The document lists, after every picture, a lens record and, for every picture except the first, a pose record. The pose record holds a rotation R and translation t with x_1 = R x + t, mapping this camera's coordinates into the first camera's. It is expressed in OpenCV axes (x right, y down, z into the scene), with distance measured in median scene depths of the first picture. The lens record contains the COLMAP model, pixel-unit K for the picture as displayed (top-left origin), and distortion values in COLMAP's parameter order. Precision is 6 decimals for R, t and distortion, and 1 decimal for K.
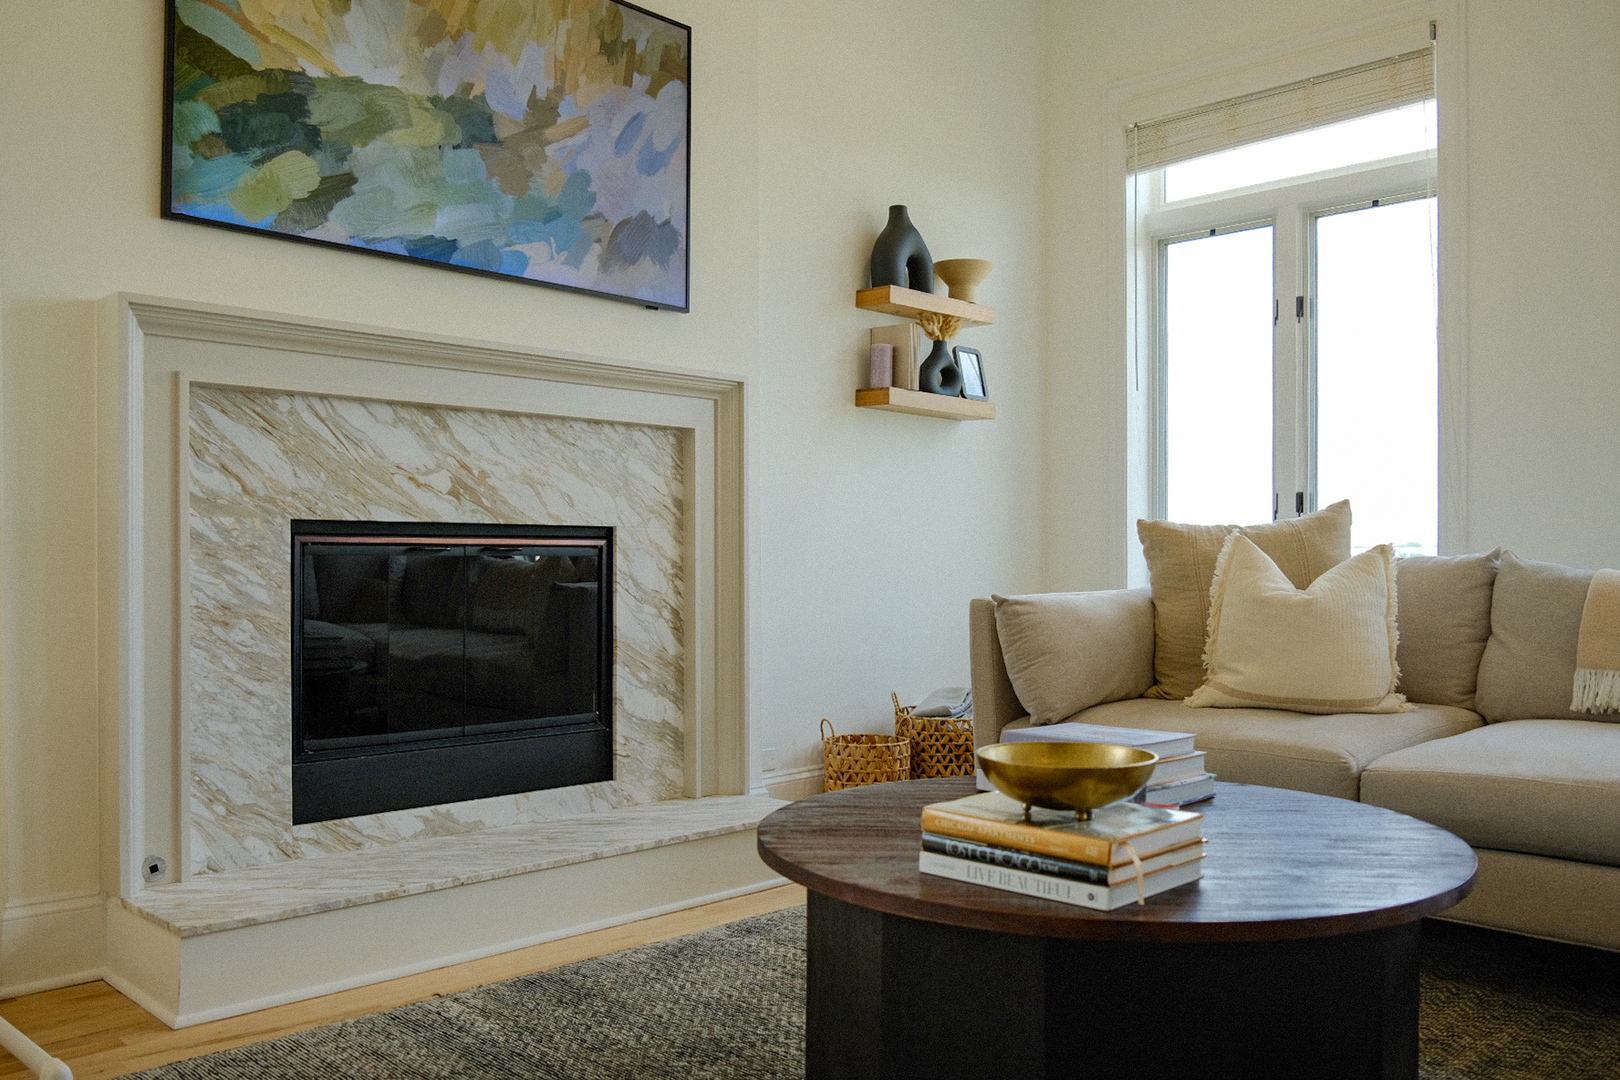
lens RADIAL K [[1352.6, 0, 822.8], [0, 1352.6, 553.2], [0, 0, 1]] dist [-0.042109, 0.024621]
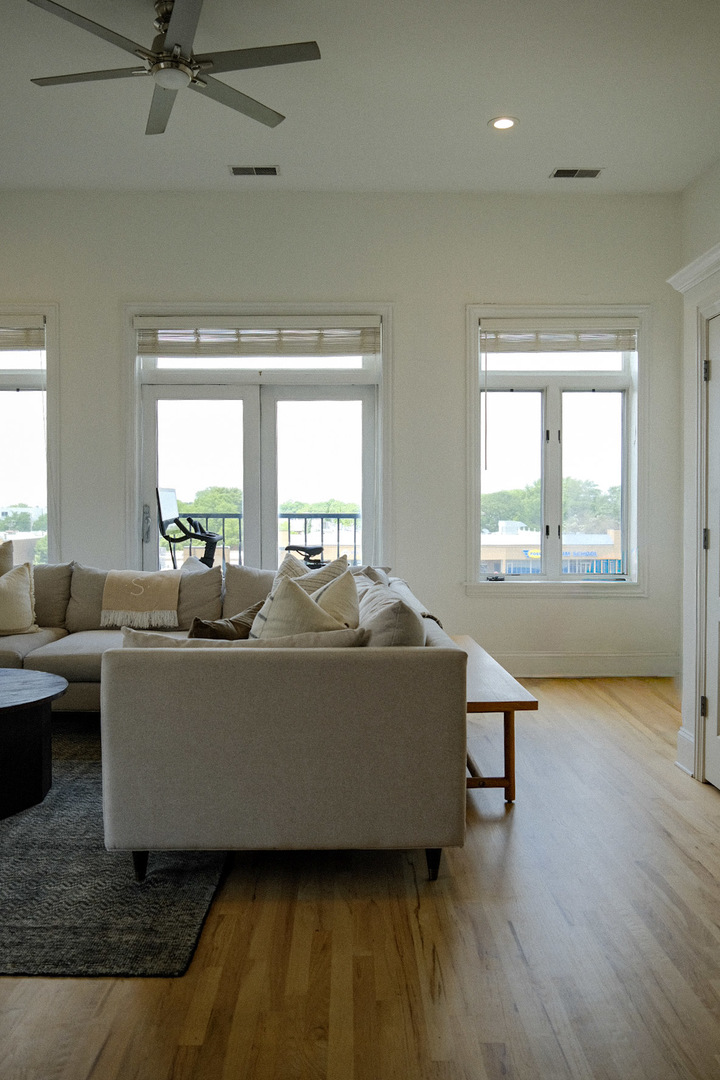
lens RADIAL K [[901.8, 0, 358.3], [0, 901.8, 543.8], [0, 0, 1]] dist [-0.042109, 0.024621]
pose [[0.715977, -0.025748, 0.697649, -0.283537], [-0.001729, 0.999251, 0.038655, -0.105339], [-0.698122, -0.028882, 0.715396, -0.569526]]
